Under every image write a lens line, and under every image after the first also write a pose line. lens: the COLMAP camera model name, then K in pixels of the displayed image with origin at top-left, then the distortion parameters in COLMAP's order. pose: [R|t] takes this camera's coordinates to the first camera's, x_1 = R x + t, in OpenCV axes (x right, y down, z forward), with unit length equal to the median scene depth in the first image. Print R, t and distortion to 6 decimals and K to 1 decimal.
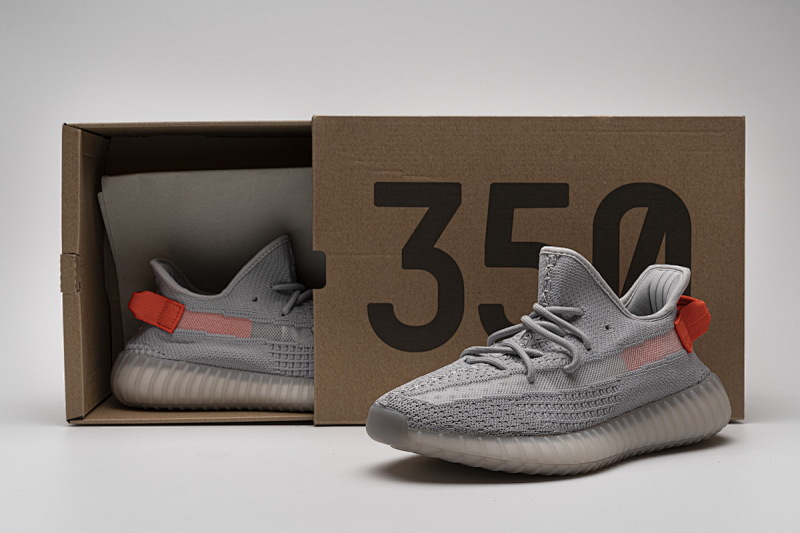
lens RADIAL K [[1346.0, 0, 400.3], [0, 1346.0, 262.6], [0, 0, 1]] dist [-0.041664, 0.000000]
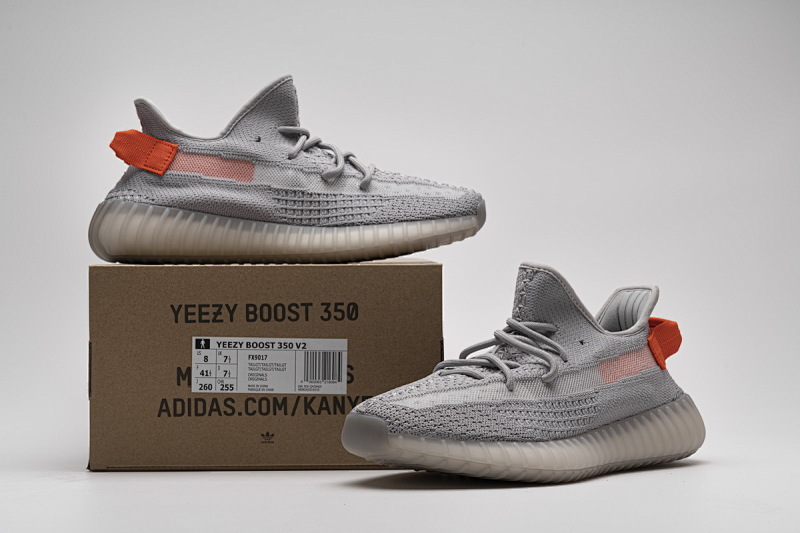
lens RADIAL K [[1232.7, 0, 399.1], [0, 1232.7, 271.2], [0, 0, 1]] dist [-0.004055, 0.000000]
pose [[0.998554, -0.014592, 0.051746, -0.029313], [0.020378, 0.993373, -0.113115, 0.103274], [-0.049753, 0.114006, 0.992233, 0.102460]]
